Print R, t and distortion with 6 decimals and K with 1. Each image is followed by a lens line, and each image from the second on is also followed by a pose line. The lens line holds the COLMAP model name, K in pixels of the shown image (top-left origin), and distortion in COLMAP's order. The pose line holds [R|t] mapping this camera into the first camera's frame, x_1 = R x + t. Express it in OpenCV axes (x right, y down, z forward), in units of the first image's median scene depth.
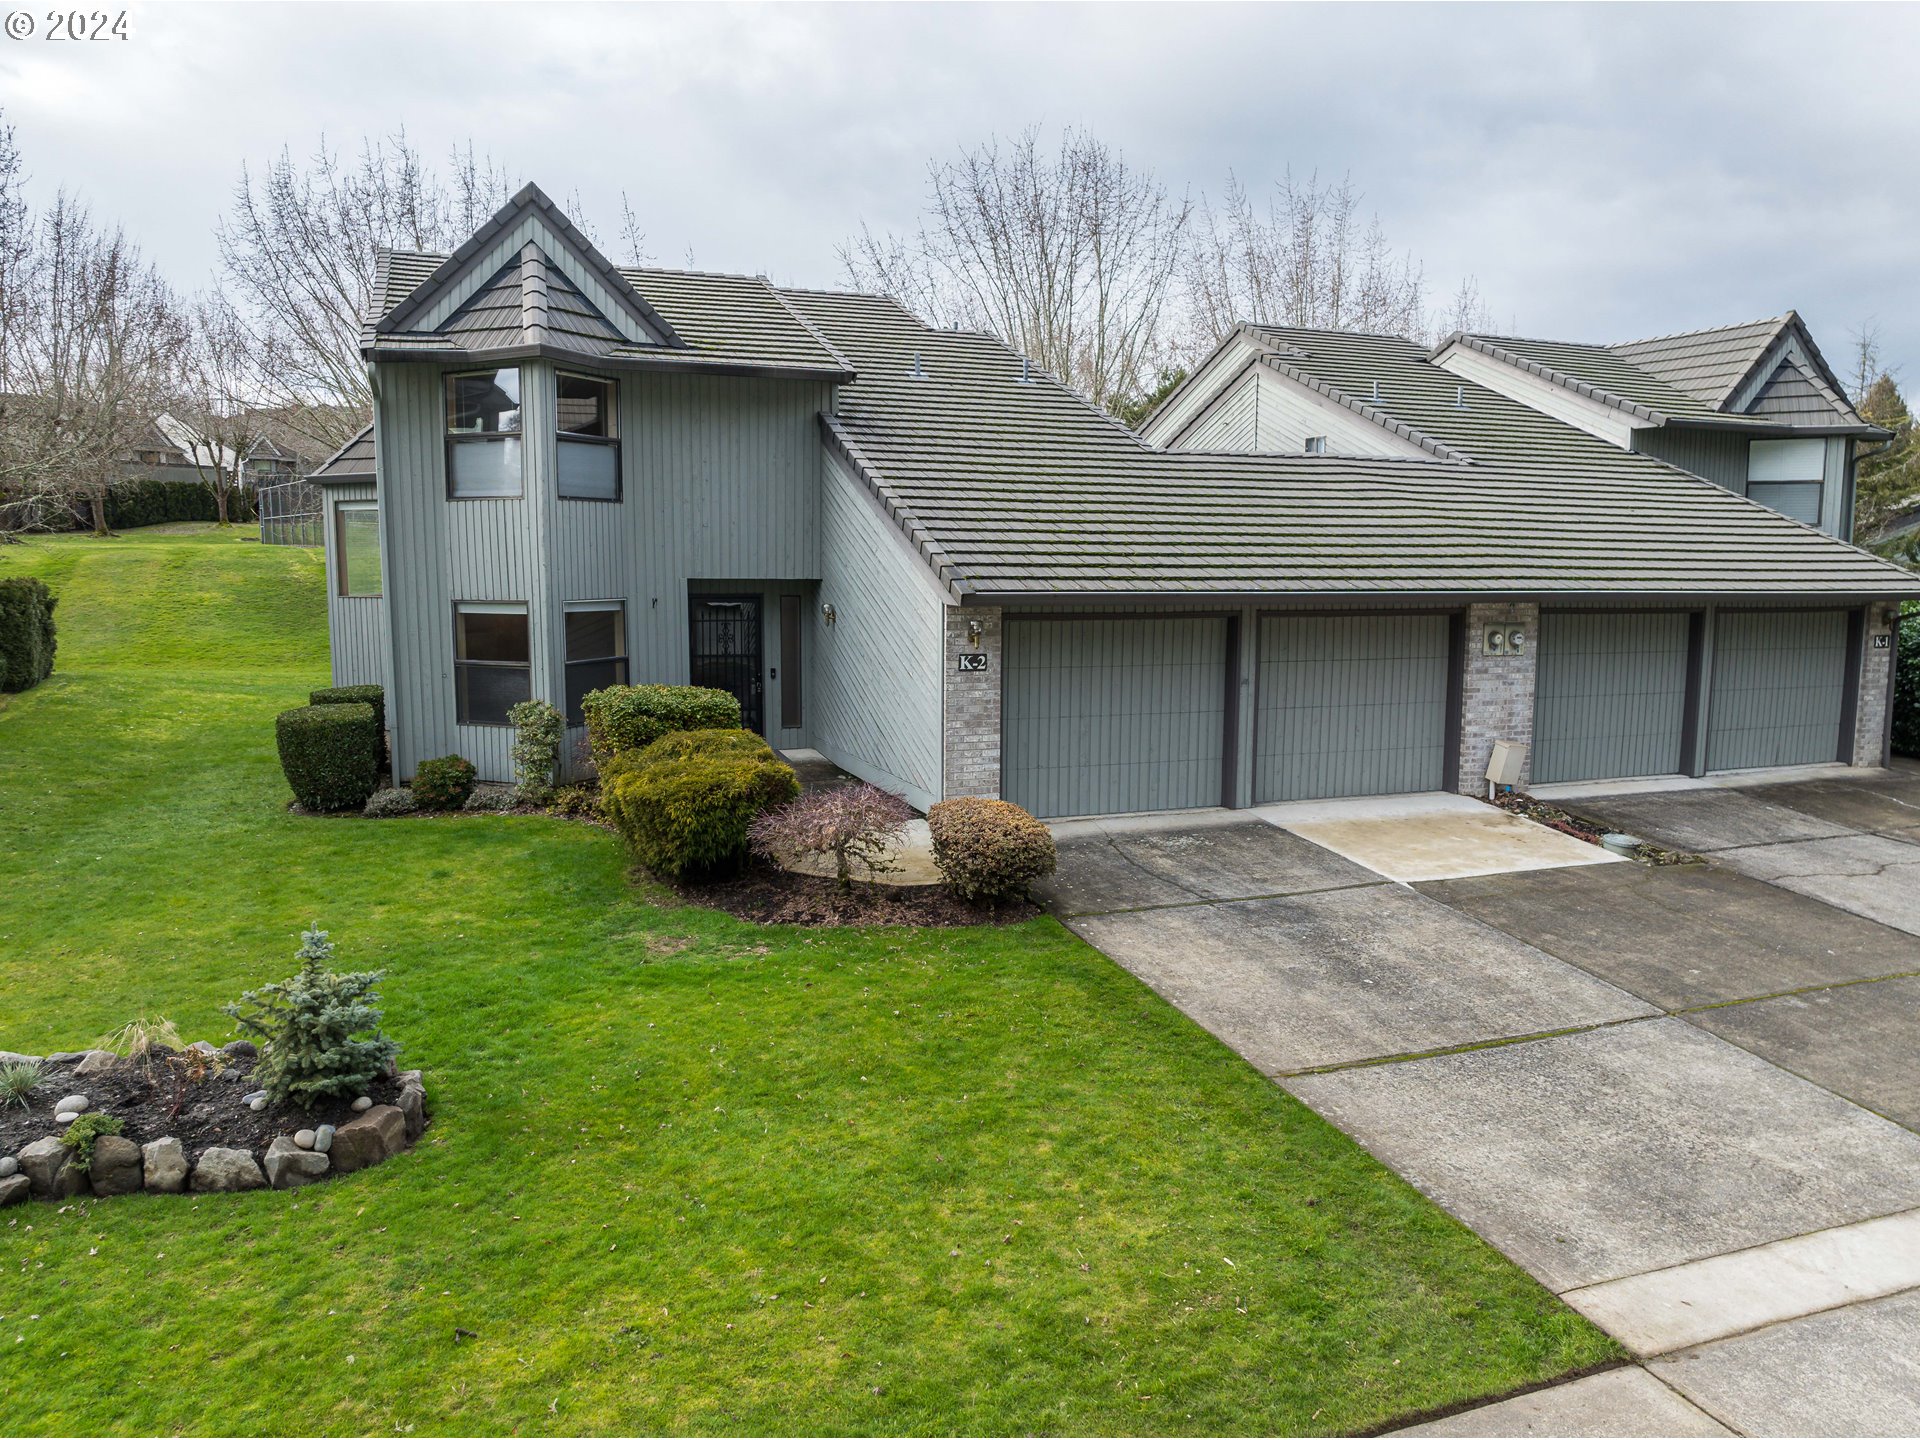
lens RADIAL K [[1343.7, 0, 967.2], [0, 1343.7, 719.0], [0, 0, 1]] dist [-0.046009, 0.012957]
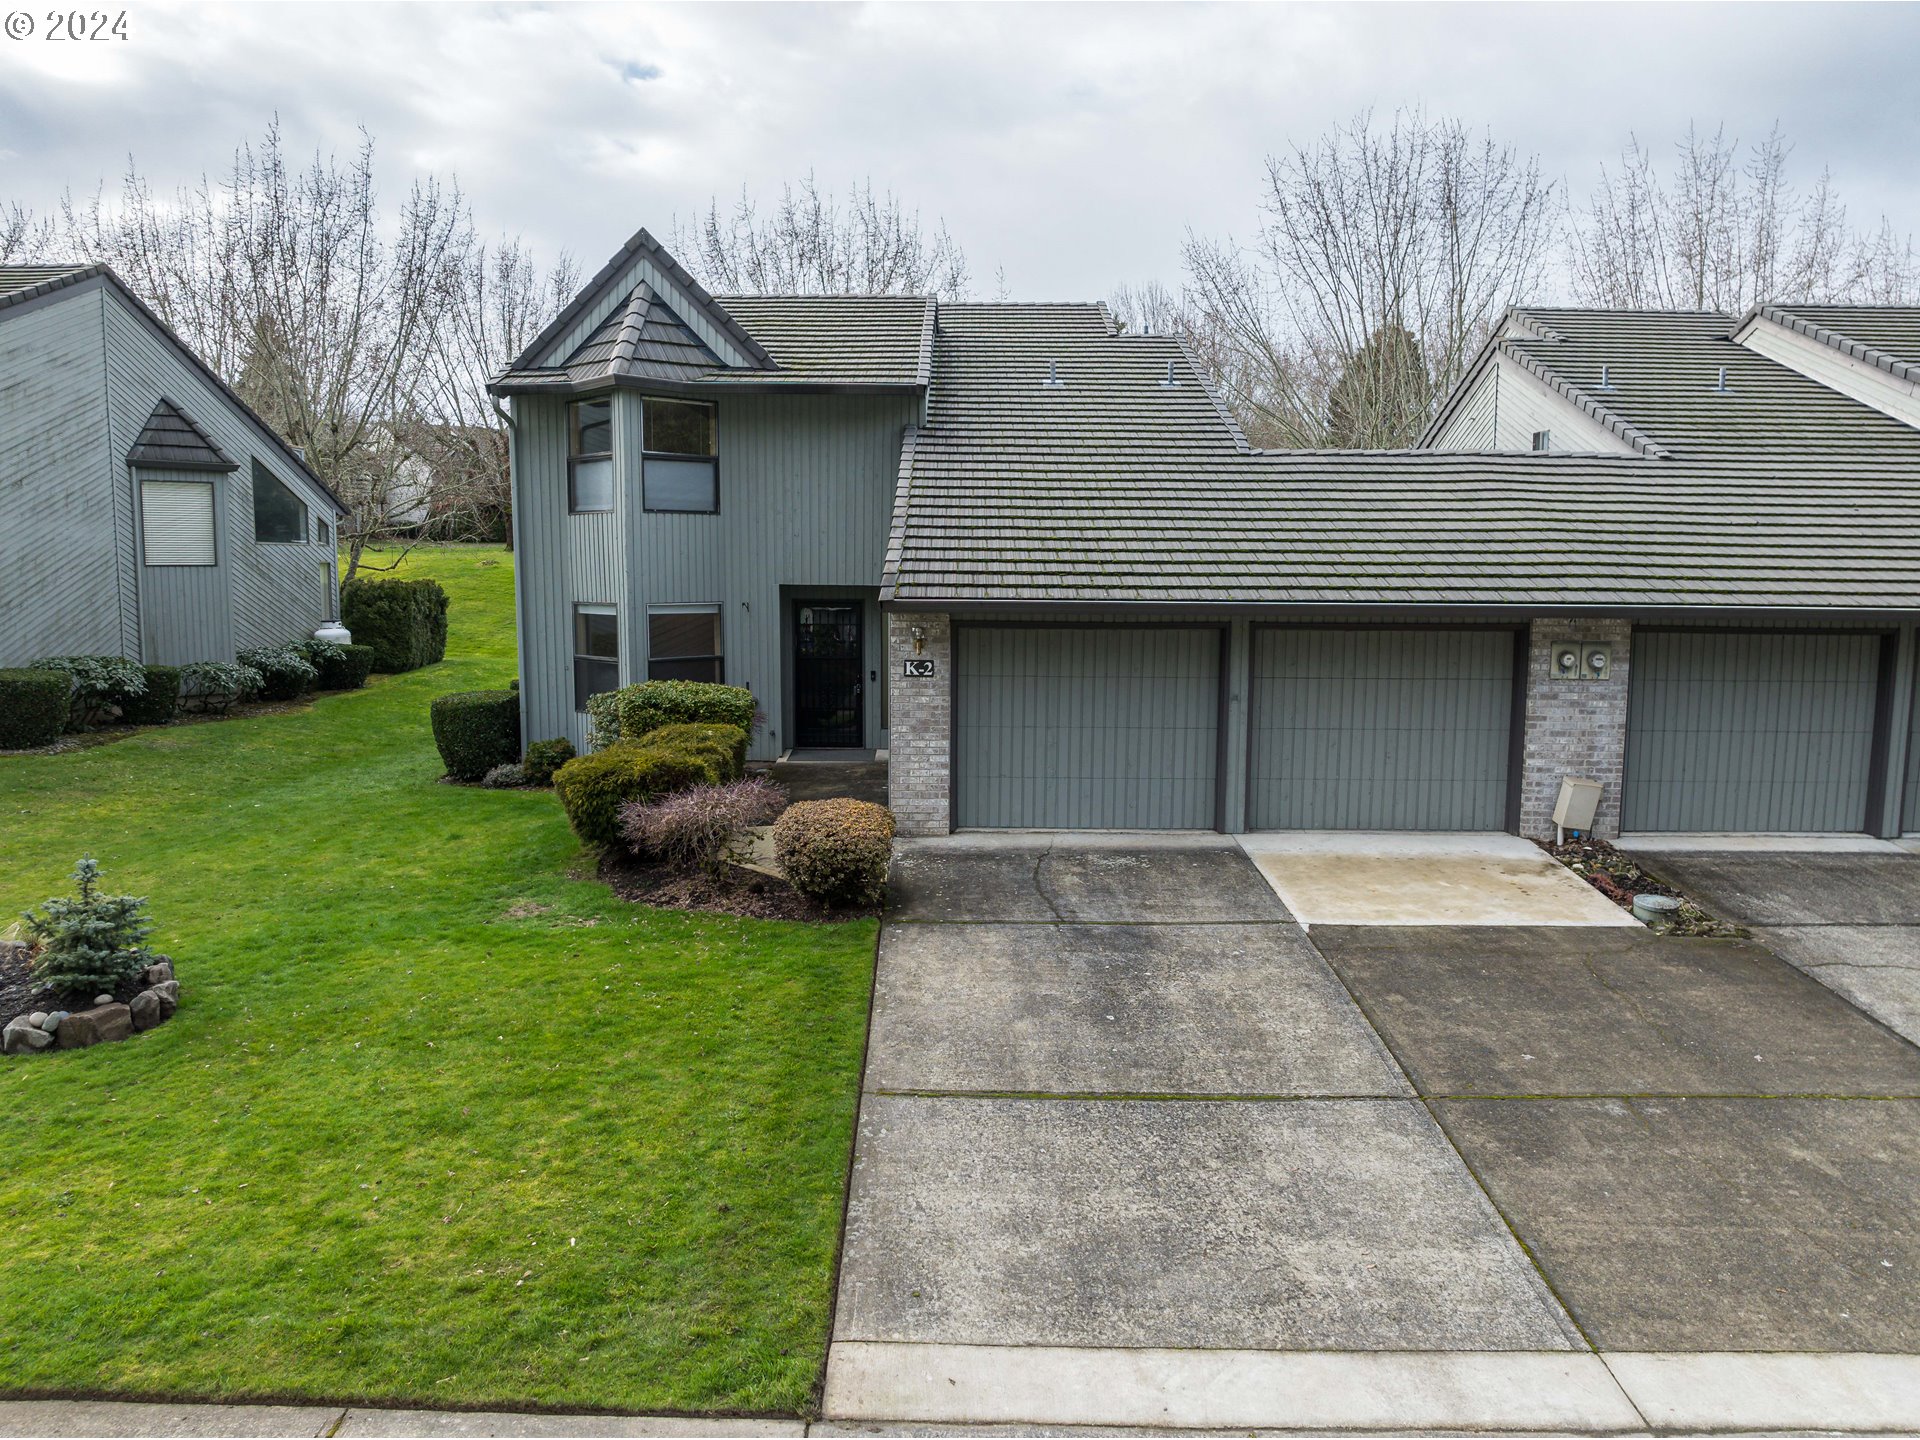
lens RADIAL K [[1343.7, 0, 964.4], [0, 1343.7, 722.9], [0, 0, 1]] dist [-0.046009, 0.012957]
pose [[0.933721, 0.042488, -0.355470, 0.369918], [-0.043723, 0.999033, 0.004560, -0.006569], [0.355321, 0.011284, 0.934676, 0.060087]]
